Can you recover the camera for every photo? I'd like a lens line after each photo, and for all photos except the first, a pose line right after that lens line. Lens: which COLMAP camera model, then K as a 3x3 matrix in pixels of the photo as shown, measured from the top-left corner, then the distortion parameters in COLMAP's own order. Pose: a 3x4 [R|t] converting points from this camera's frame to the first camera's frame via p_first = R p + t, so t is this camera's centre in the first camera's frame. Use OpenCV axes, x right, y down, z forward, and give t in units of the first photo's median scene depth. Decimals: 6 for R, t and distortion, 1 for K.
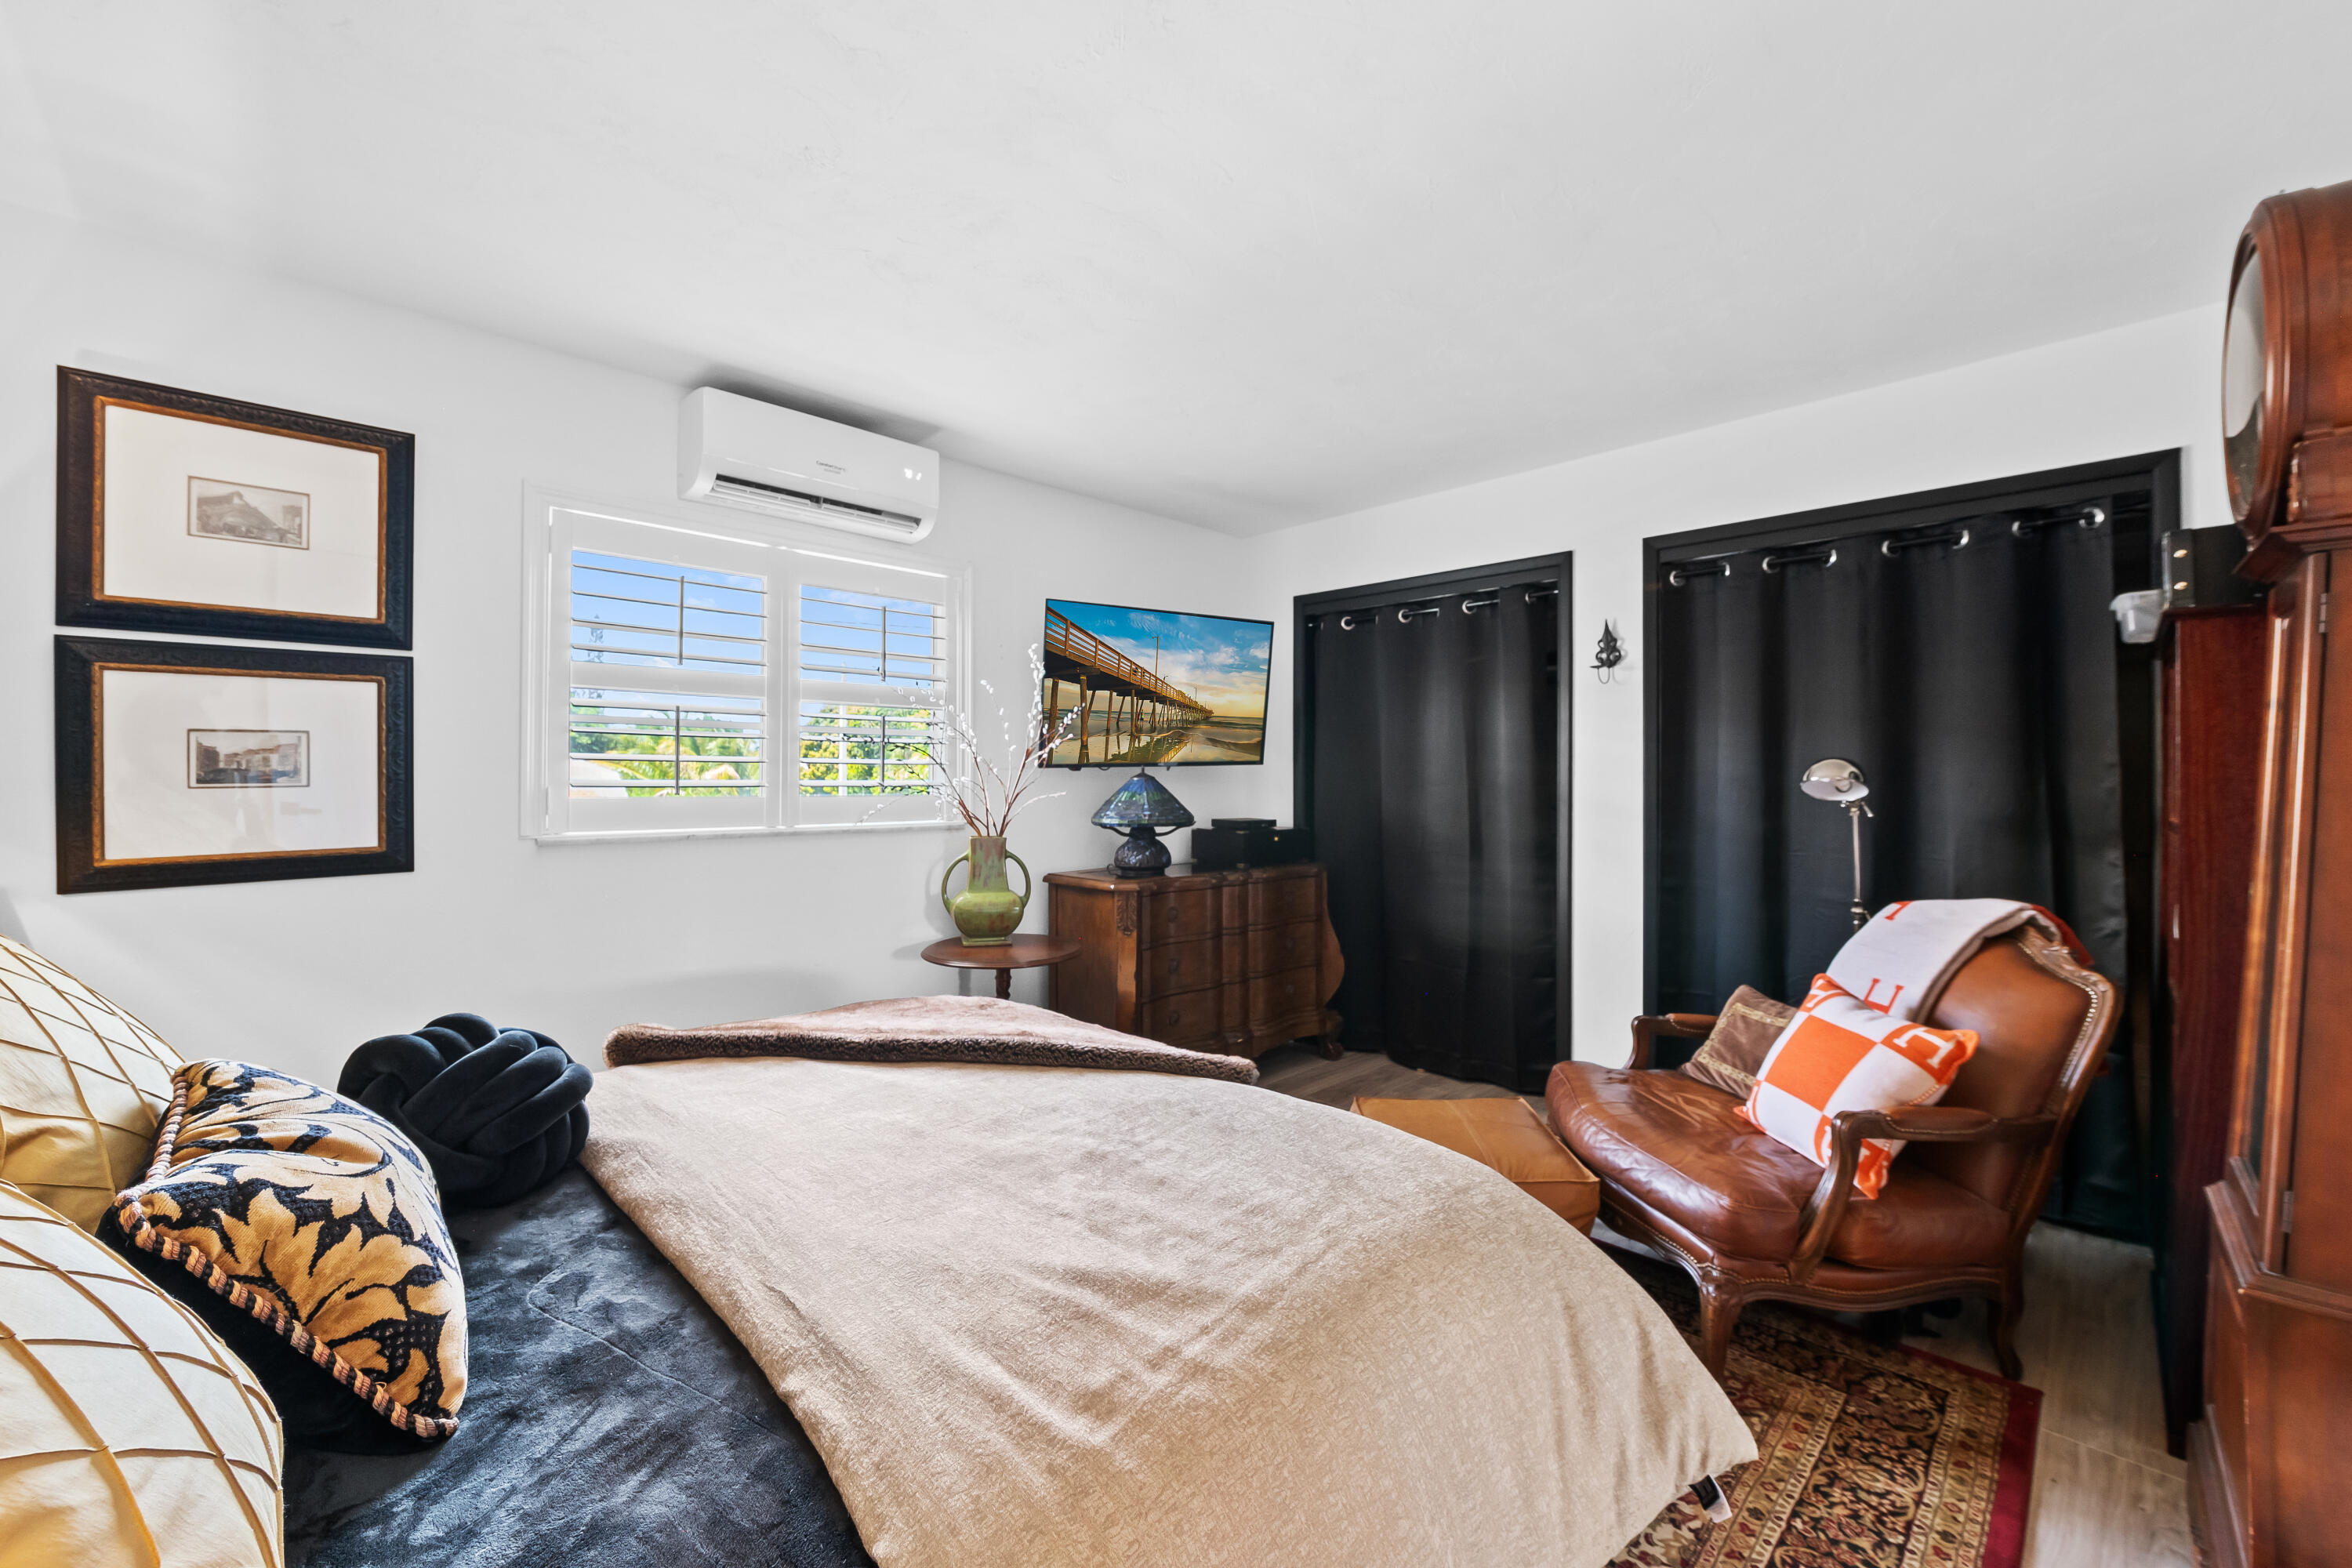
lens RADIAL K [[934.6, 0, 1170.7], [0, 934.6, 774.2], [0, 0, 1]] dist [0.002318, -0.003299]
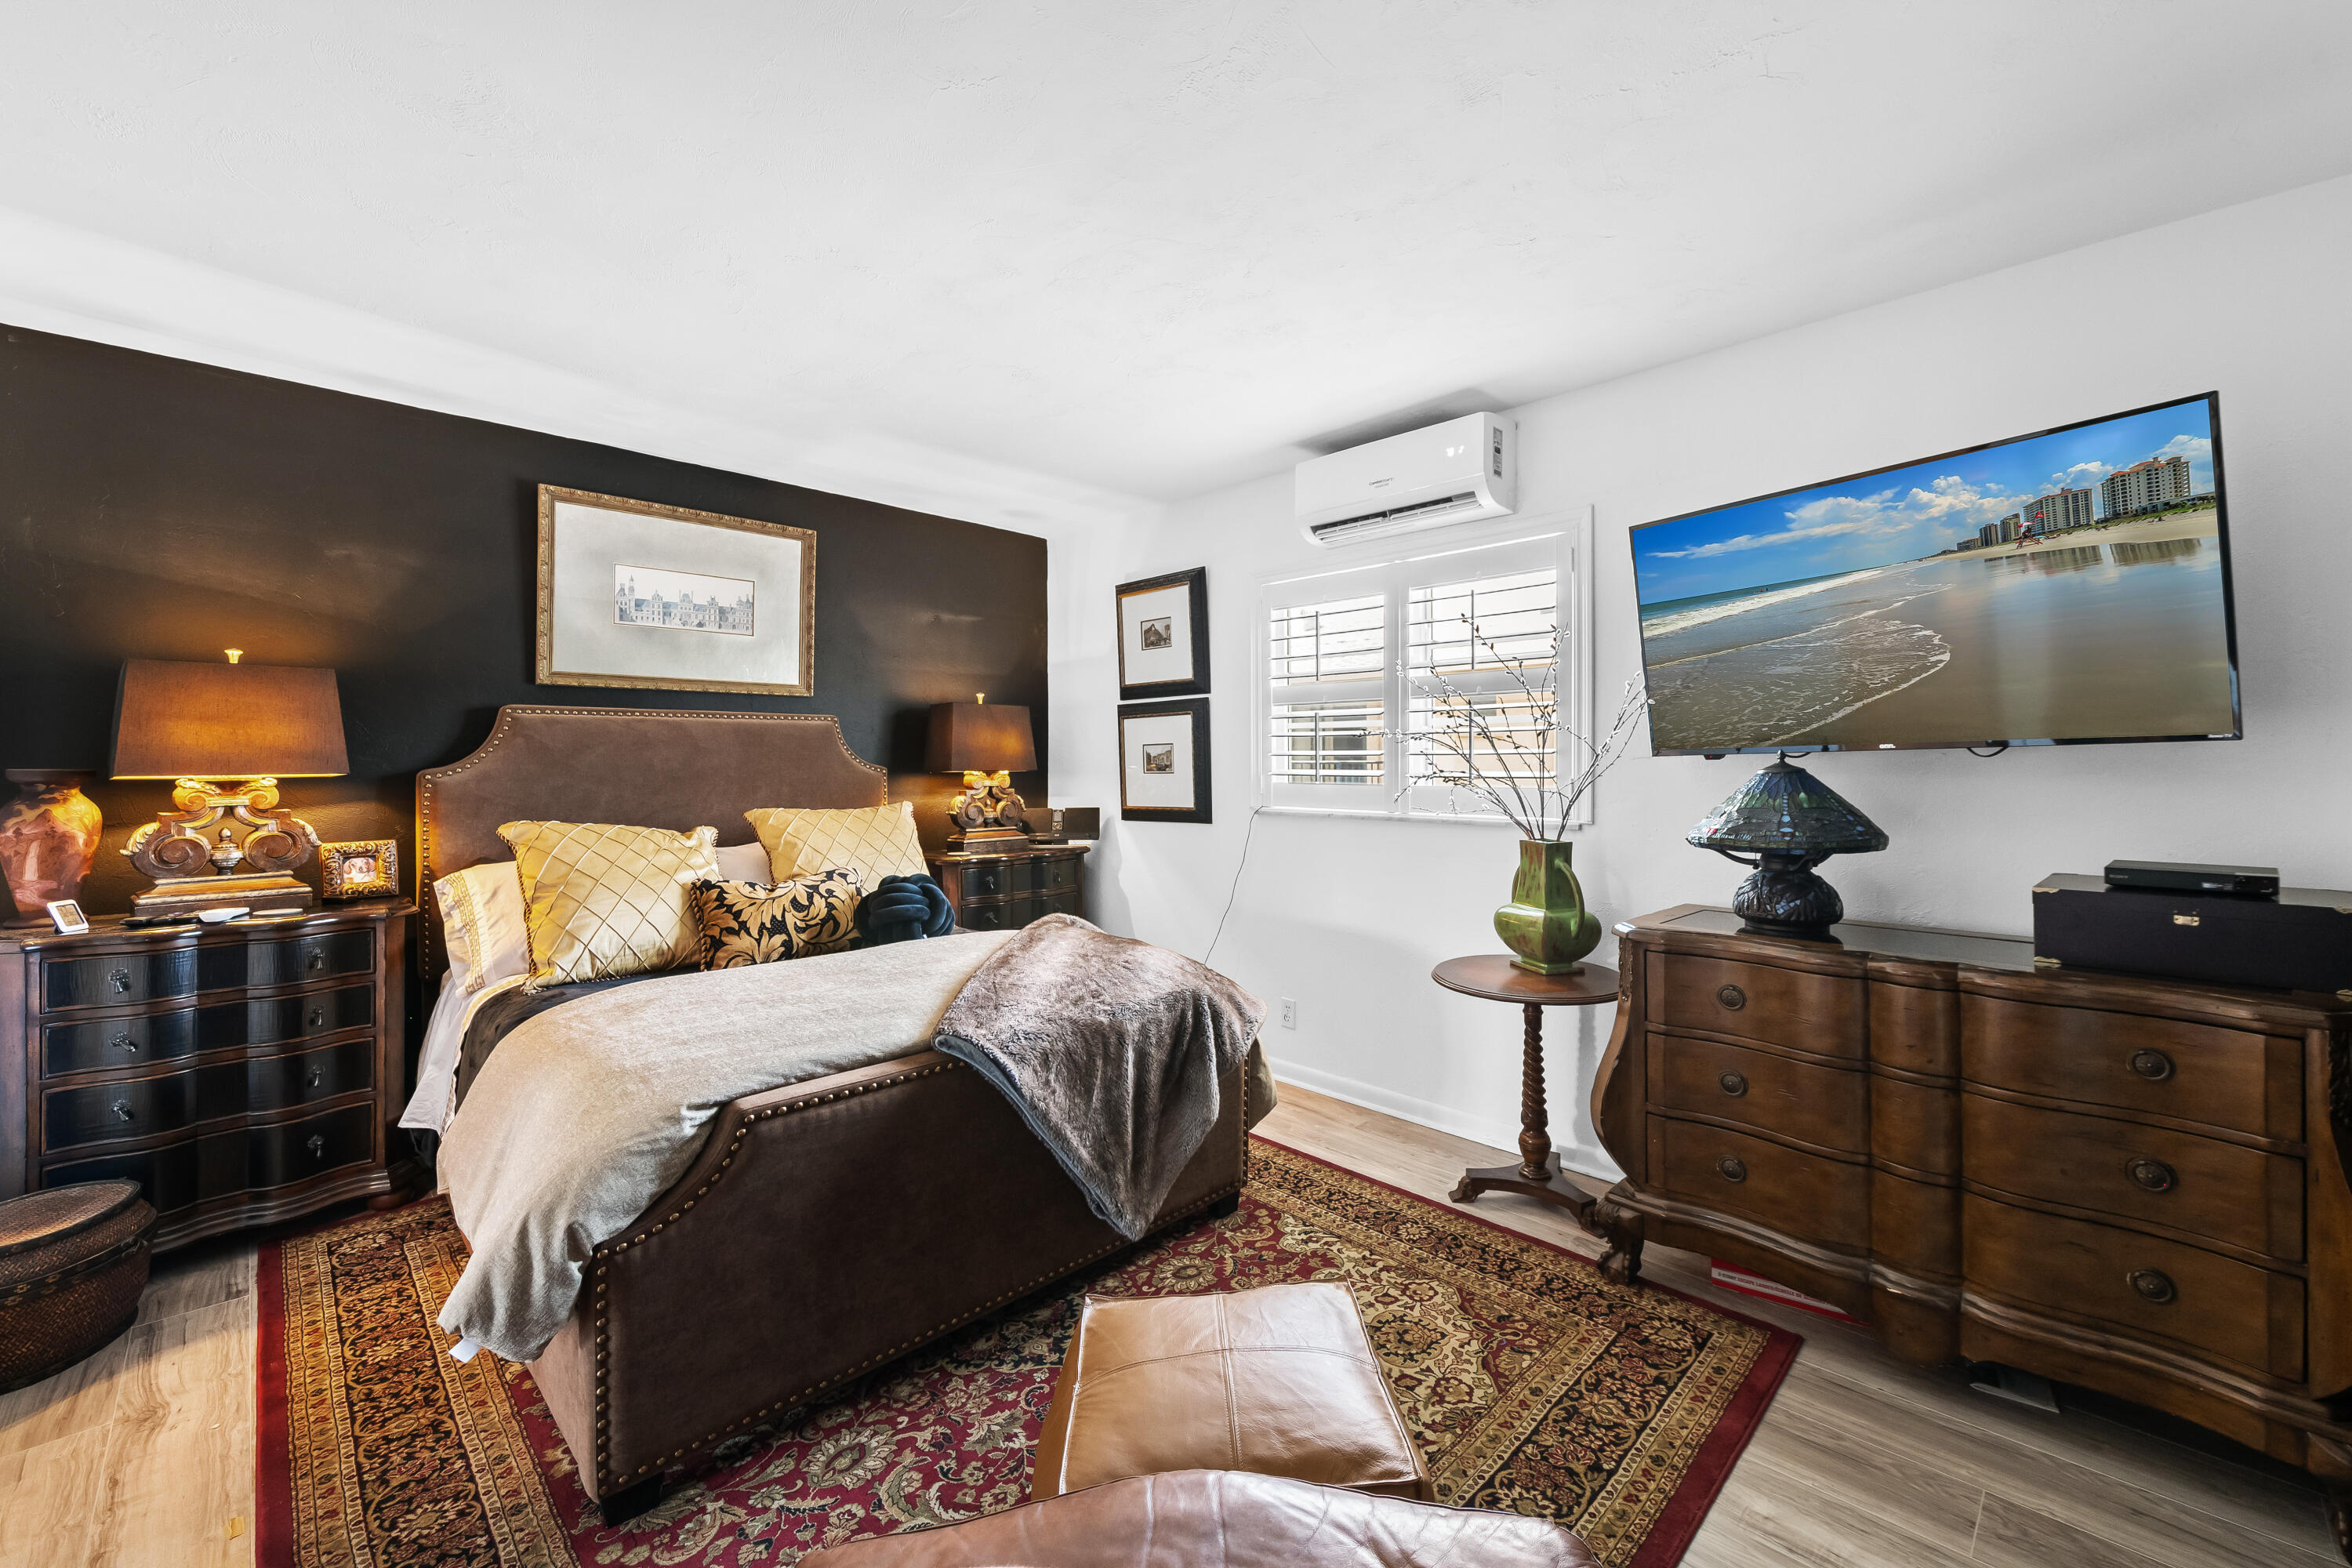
lens RADIAL K [[934.6, 0, 1171.0], [0, 934.6, 774.4], [0, 0, 1]] dist [0.002318, -0.003299]
pose [[0.006555, 0.014887, -0.999868, 0.902961], [0.011689, 0.999820, 0.014963, -0.011403], [0.999910, -0.011786, 0.006380, 0.934155]]
